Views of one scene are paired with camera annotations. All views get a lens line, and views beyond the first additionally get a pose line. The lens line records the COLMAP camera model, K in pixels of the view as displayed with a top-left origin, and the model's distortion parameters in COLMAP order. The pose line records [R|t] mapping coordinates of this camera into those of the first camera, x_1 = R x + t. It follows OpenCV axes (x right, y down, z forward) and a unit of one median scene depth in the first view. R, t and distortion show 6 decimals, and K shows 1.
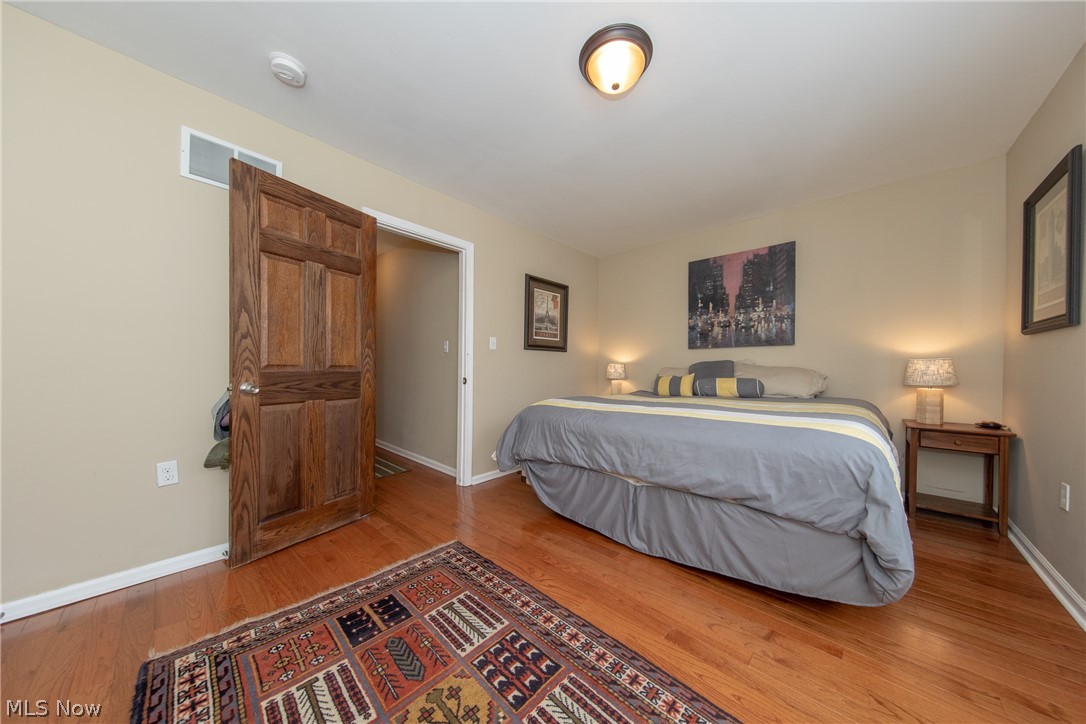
lens RADIAL K [[337.8, 0, 542.8], [0, 337.8, 371.9], [0, 0, 1]] dist [-0.030832, 0.000049]
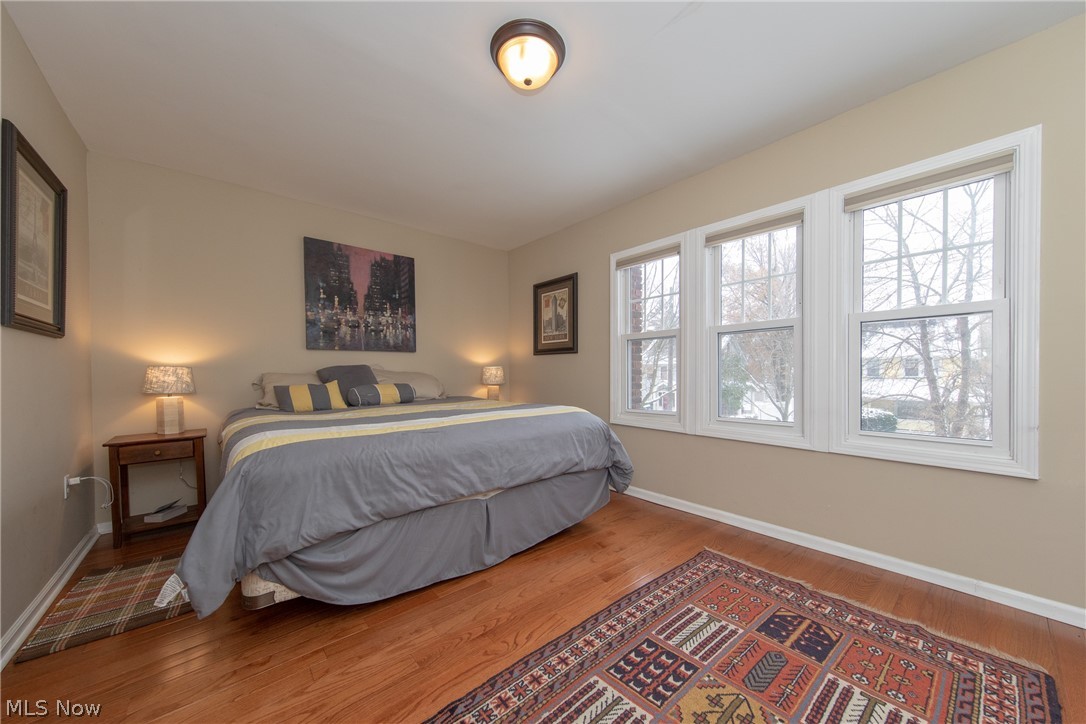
lens RADIAL K [[384.9, 0, 542.5], [0, 384.9, 374.8], [0, 0, 1]] dist [-0.023481, 0.000020]
pose [[0.092352, -0.004015, 0.995718, -0.699652], [0.011942, 0.999924, 0.002925, -0.007883], [-0.995655, 0.011621, 0.092393, 0.676832]]
